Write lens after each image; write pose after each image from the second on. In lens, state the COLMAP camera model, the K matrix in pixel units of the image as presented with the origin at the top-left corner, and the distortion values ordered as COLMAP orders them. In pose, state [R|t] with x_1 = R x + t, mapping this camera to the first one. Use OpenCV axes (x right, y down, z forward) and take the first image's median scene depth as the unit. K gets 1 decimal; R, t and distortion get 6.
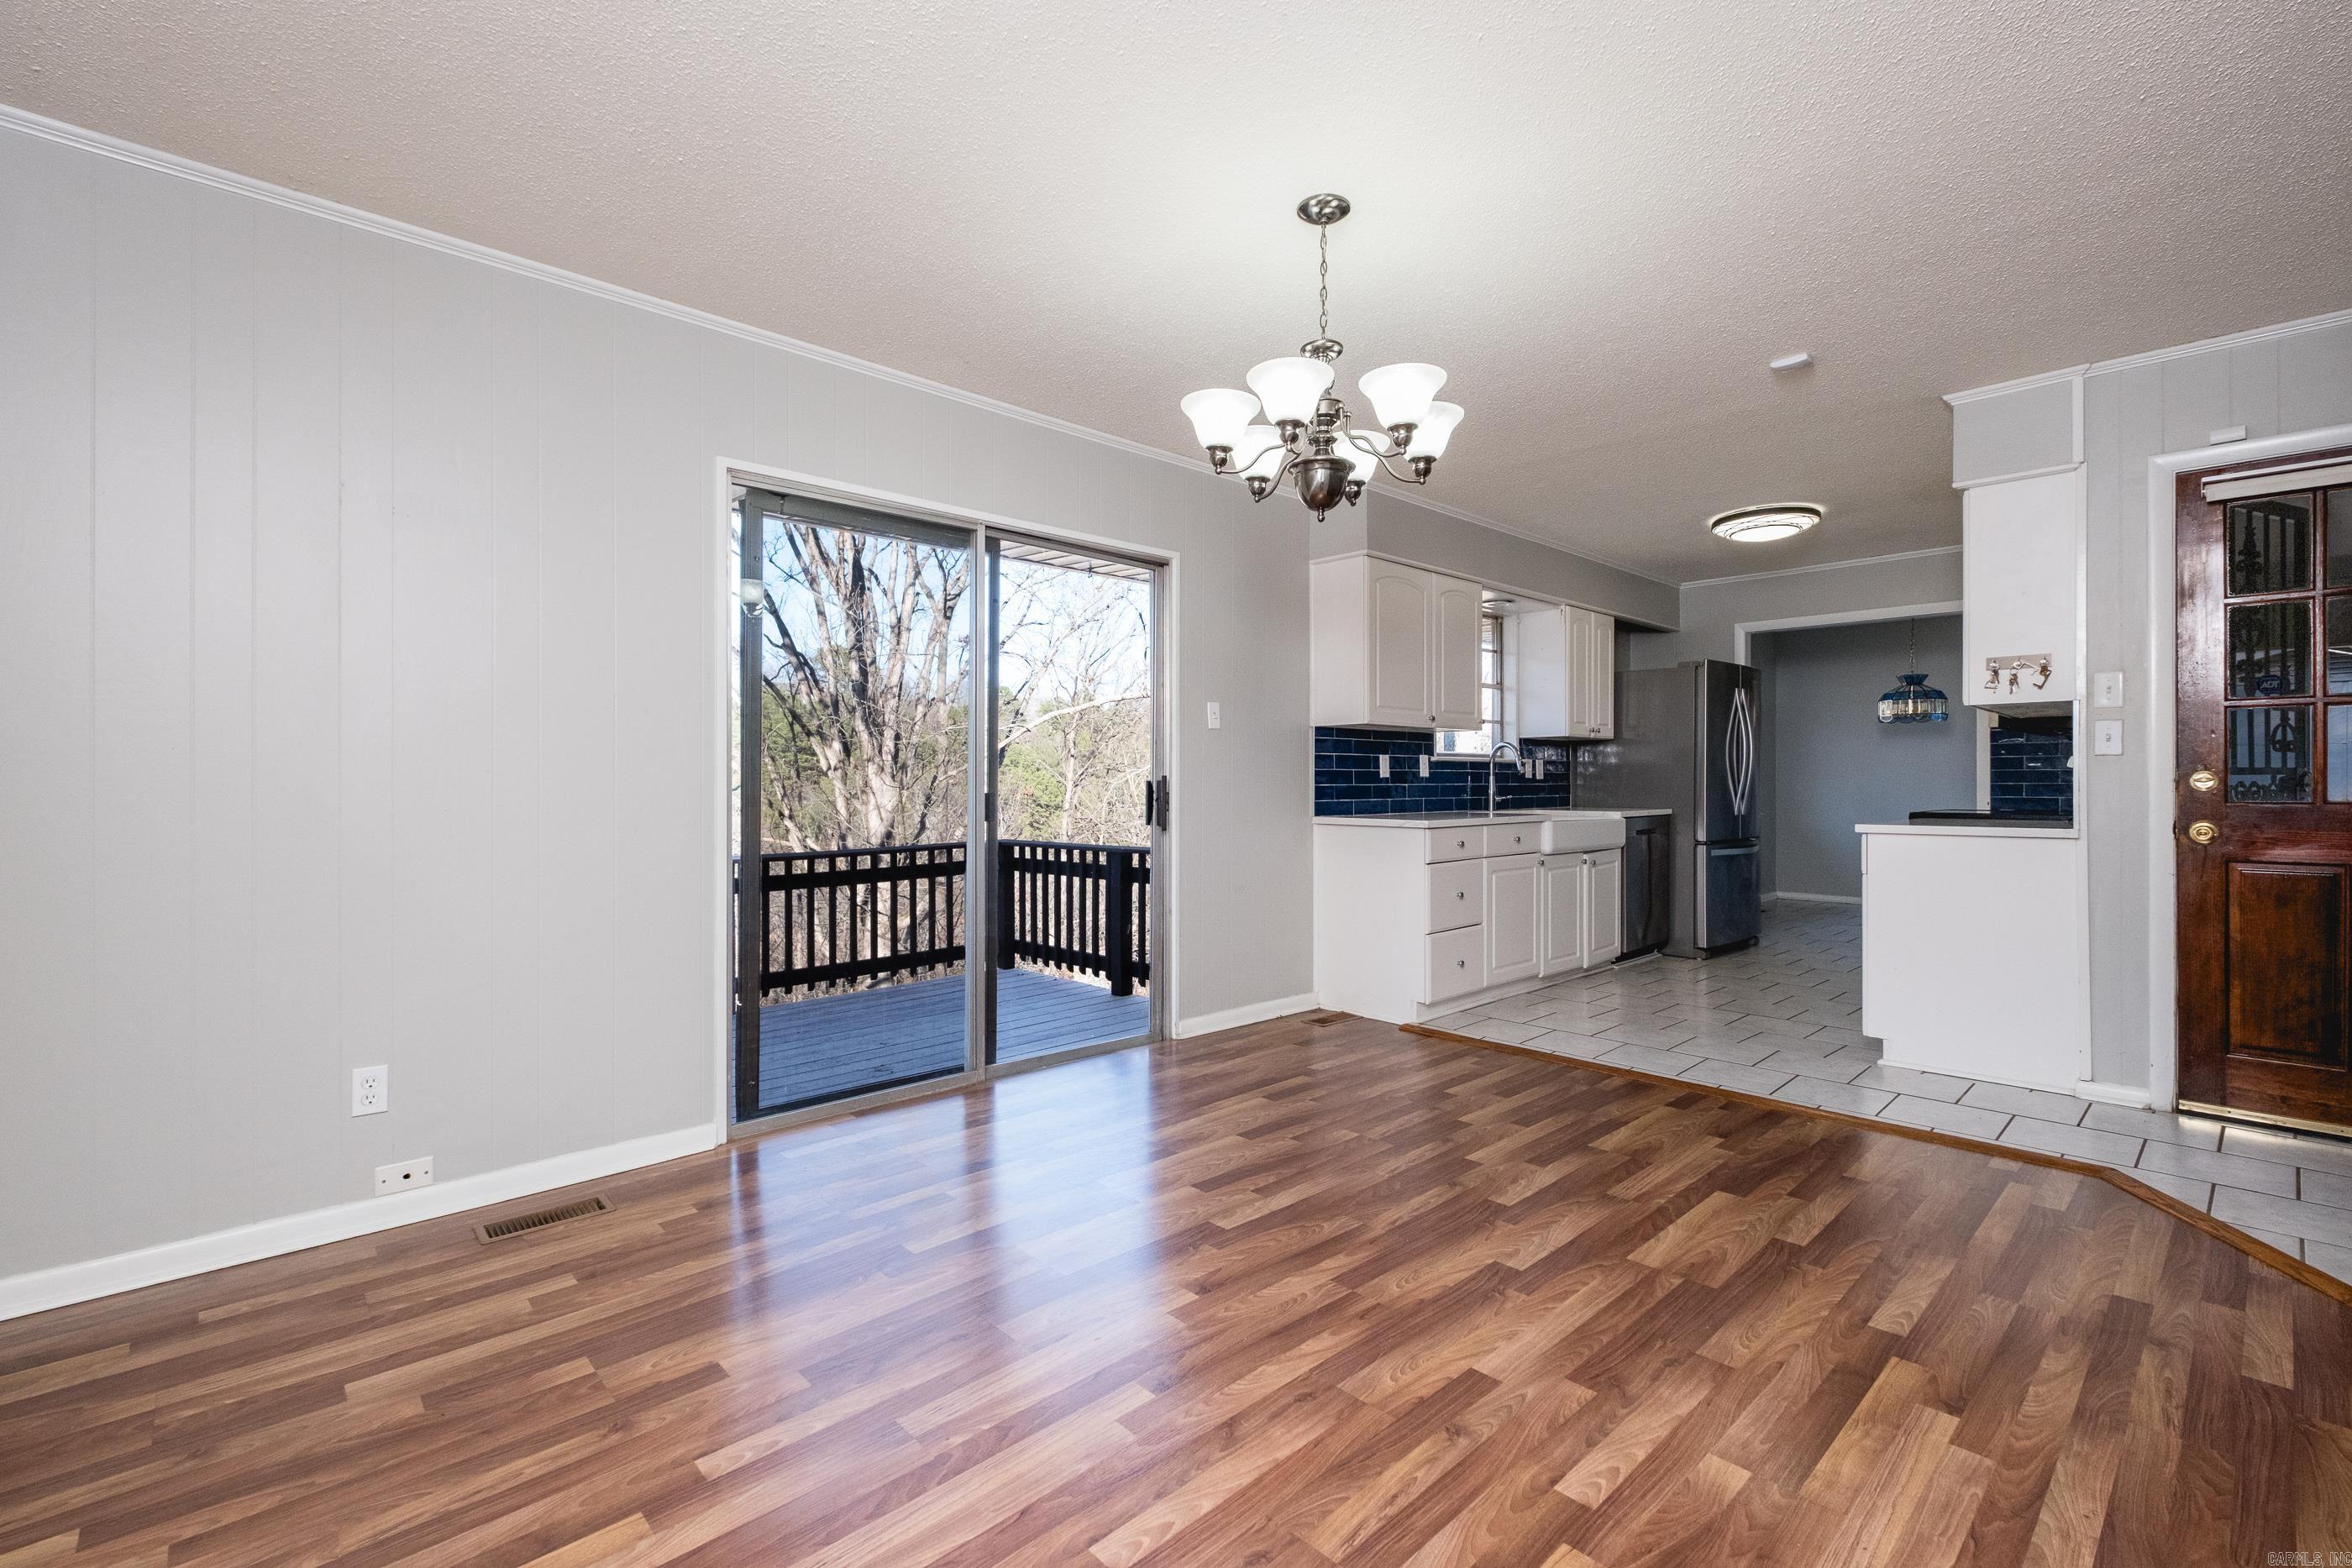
lens RADIAL K [[1034.7, 0, 1174.6], [0, 1034.7, 780.8], [0, 0, 1]] dist [0.011525, -0.006664]
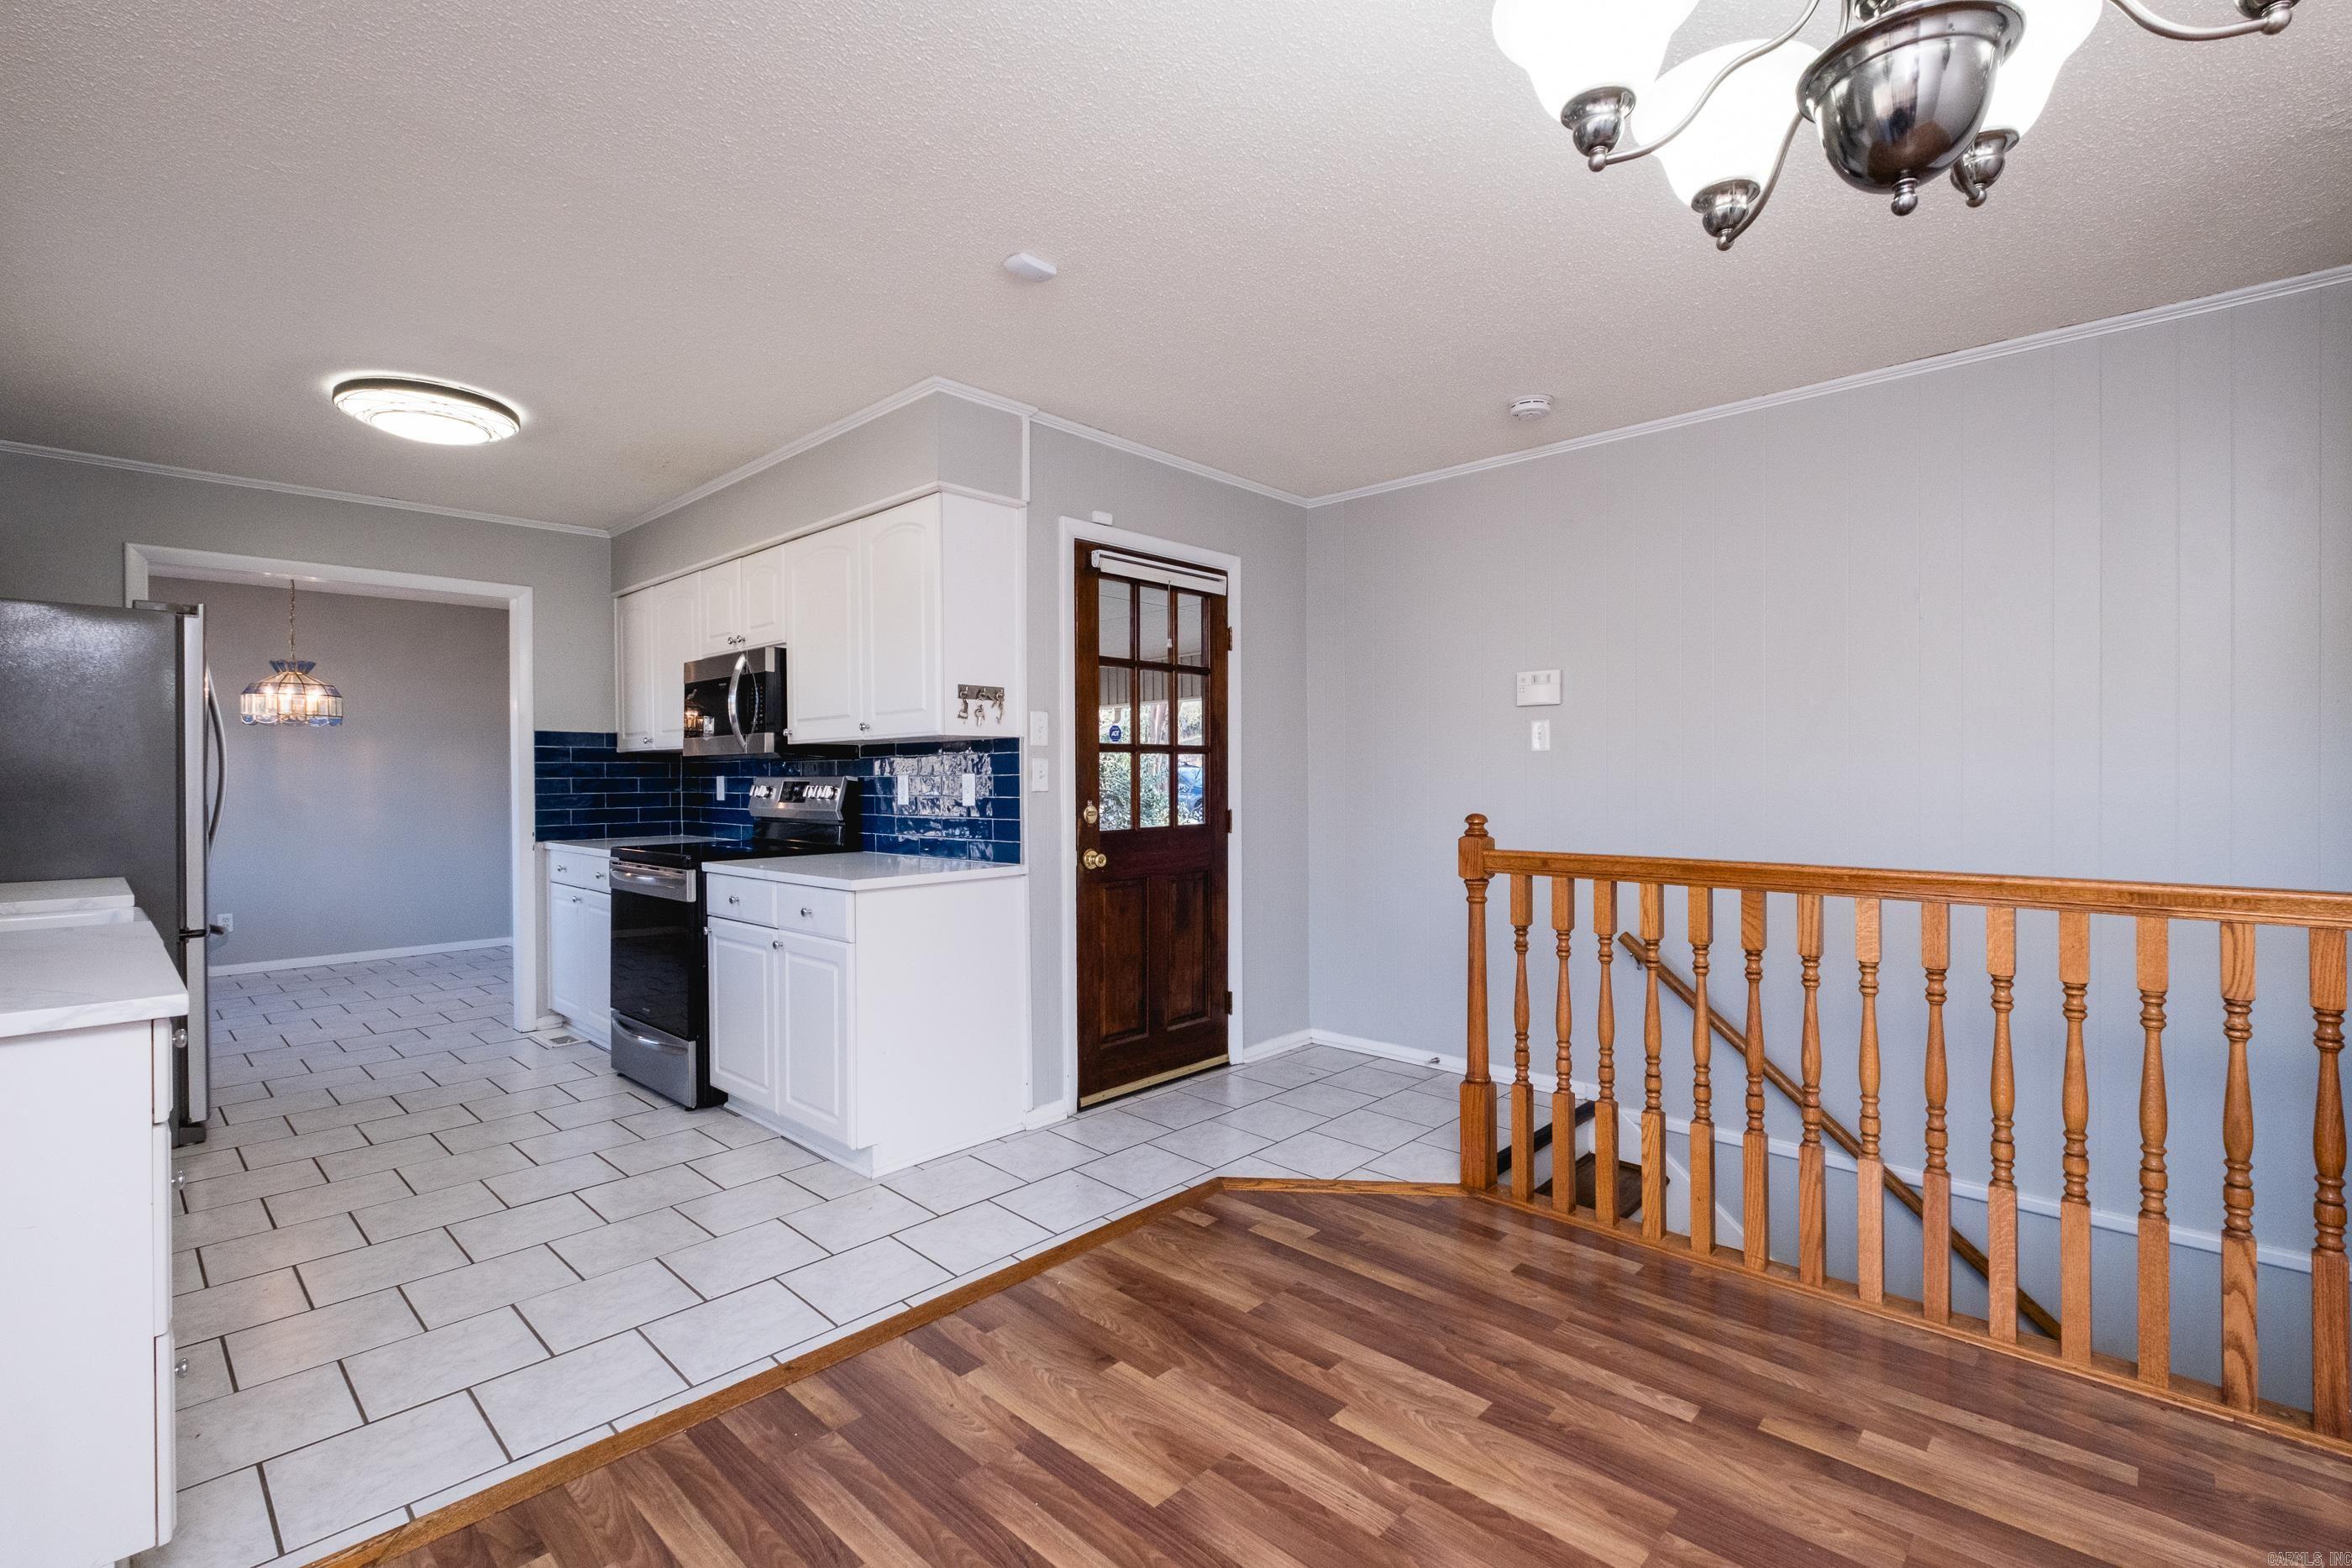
lens RADIAL K [[1034.7, 0, 1180.7], [0, 1034.7, 776.8], [0, 0, 1]] dist [0.011525, -0.006664]
pose [[-0.071357, -0.001245, 0.997450, -0.150646], [0.004020, 0.999991, 0.001536, -0.040982], [-0.997443, 0.004119, -0.071351, 0.951565]]
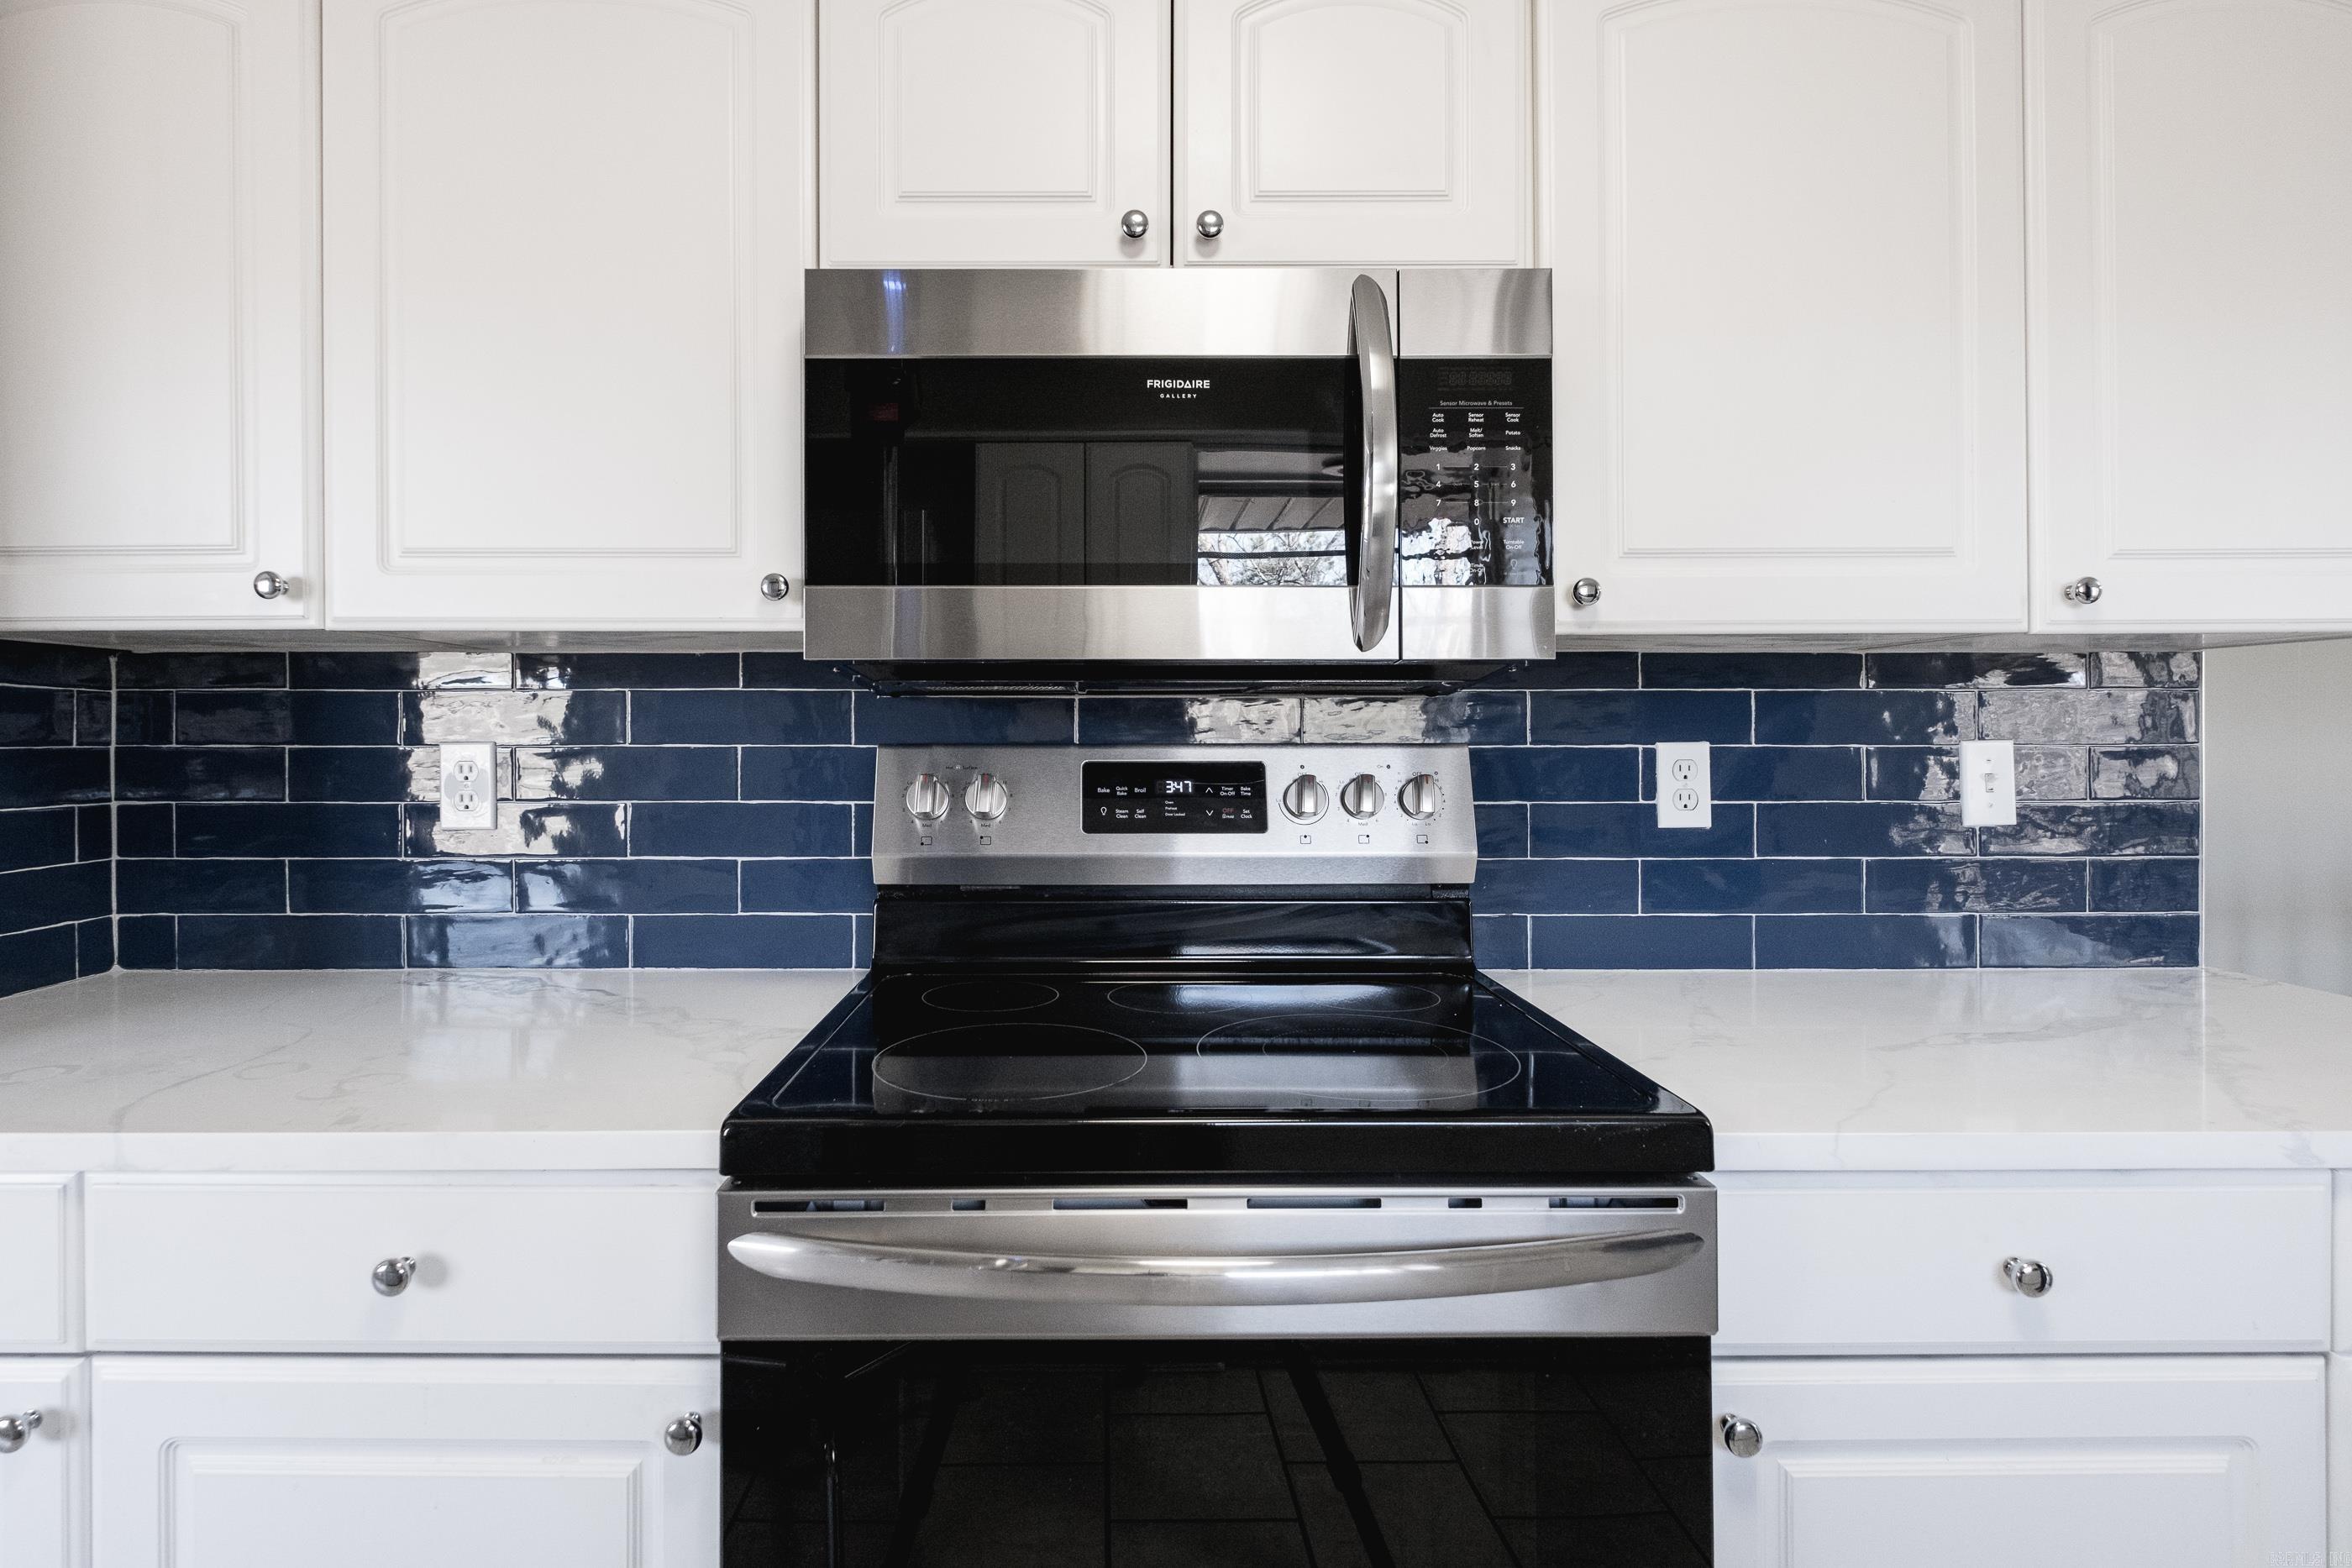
lens RADIAL K [[1172.0, 0, 1159.4], [0, 1172.0, 723.0], [0, 0, 1]] dist [-0.005091, -0.000427]
pose [[-0.737449, 0.005412, 0.675381, 0.890743], [-0.001983, 0.999946, -0.010178, -0.045658], [-0.675400, -0.008845, -0.737399, 1.675887]]
